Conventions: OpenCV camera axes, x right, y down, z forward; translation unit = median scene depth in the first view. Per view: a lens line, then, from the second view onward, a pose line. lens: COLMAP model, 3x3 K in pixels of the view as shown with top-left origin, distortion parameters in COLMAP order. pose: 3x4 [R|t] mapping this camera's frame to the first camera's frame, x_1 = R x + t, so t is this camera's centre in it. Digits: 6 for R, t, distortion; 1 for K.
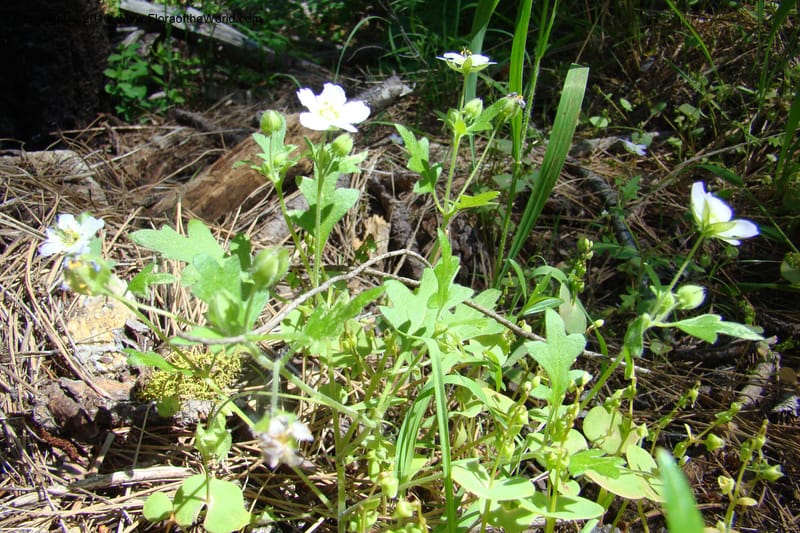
lens RADIAL K [[799.5, 0, 397.3], [0, 799.5, 255.0], [0, 0, 1]] dist [-0.206119, 0.137814]
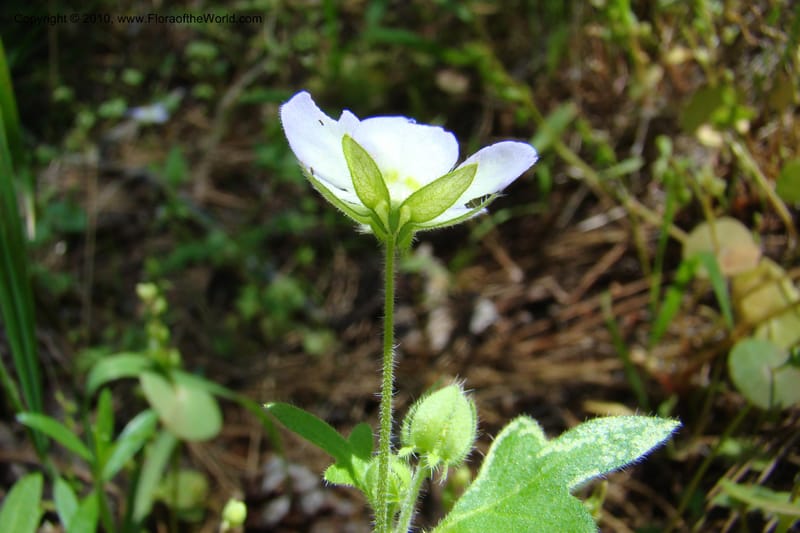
lens RADIAL K [[799.5, 0, 397.3], [0, 799.5, 255.0], [0, 0, 1]] dist [-0.206119, 0.137814]
pose [[0.761161, -0.477604, 0.438781, 0.139897], [0.464426, 0.873617, 0.145266, -0.037621], [-0.452706, 0.093211, 0.886775, 0.394005]]
